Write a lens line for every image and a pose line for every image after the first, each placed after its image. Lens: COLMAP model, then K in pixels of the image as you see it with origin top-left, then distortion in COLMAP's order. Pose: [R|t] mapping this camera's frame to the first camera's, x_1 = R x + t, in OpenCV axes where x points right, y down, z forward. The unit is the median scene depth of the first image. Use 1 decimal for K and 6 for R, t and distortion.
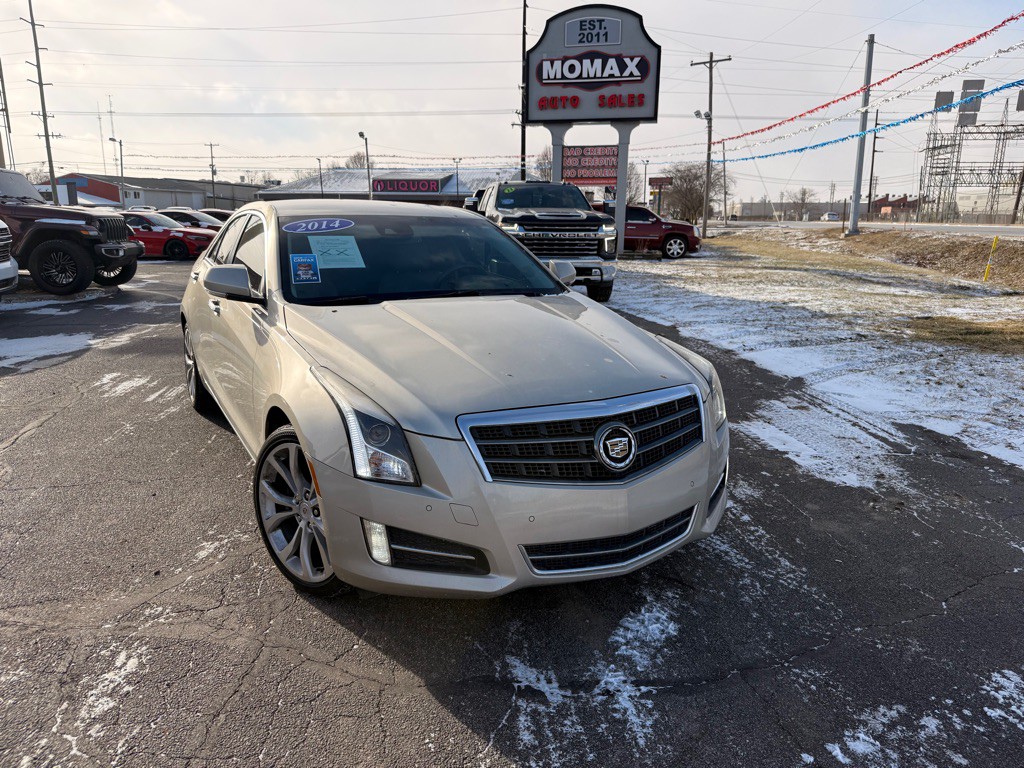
lens RADIAL K [[709.1, 0, 504.1], [0, 709.1, 381.4], [0, 0, 1]] dist [0.058554, -0.058019]
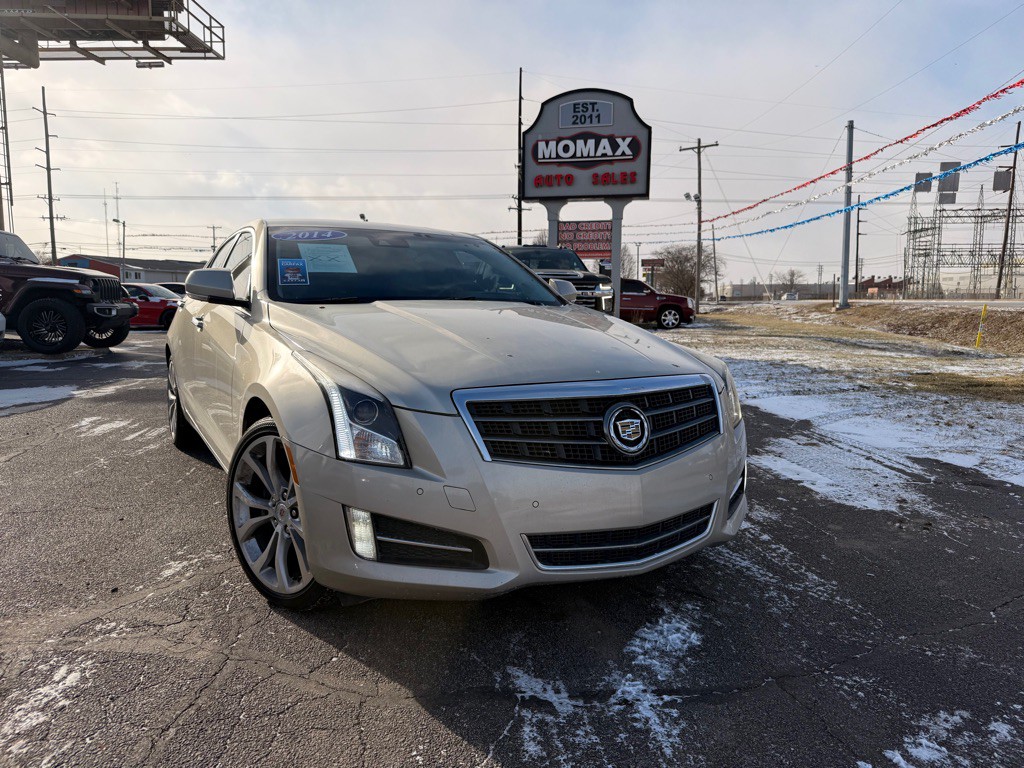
lens RADIAL K [[710.6, 0, 513.0], [0, 710.6, 384.8], [0, 0, 1]] dist [0.048085, -0.041681]
pose [[0.999861, -0.004710, 0.015991, -0.001939], [0.006358, 0.994488, -0.104656, 0.097416], [-0.015410, 0.104743, 0.994380, 0.069551]]
